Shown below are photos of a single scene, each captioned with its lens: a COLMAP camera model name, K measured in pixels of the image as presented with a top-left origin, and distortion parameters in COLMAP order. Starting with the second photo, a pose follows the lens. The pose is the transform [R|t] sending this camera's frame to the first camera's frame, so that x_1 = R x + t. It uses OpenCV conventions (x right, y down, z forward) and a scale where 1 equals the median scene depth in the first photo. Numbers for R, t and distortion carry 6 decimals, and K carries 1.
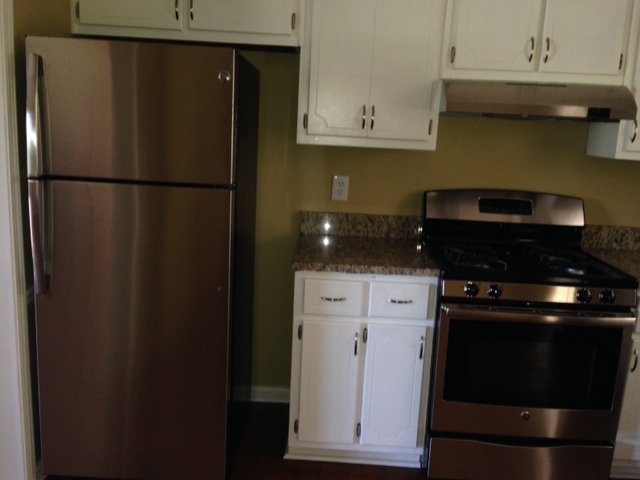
lens RADIAL K [[609.6, 0, 320.0], [0, 609.6, 240.0], [0, 0, 1]] dist [0.113629, -0.201321]
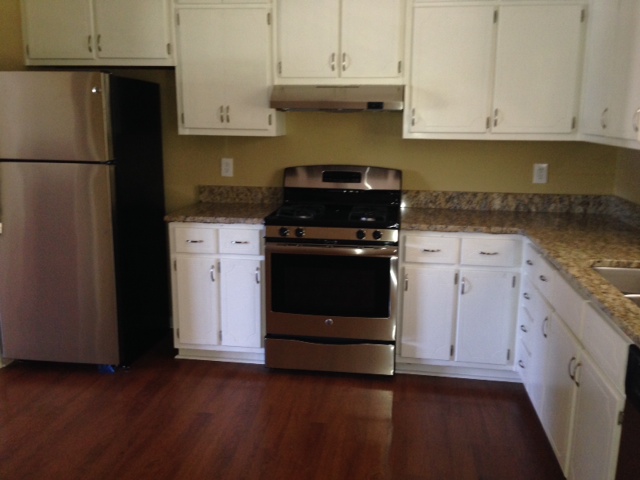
lens RADIAL K [[609.6, 0, 320.0], [0, 609.6, 240.0], [0, 0, 1]] dist [0.113629, -0.201321]
pose [[0.992345, -0.014857, -0.122603, 0.469368], [0.014441, 0.999887, -0.004287, 0.099003], [0.122653, 0.002484, 0.992447, -0.375229]]
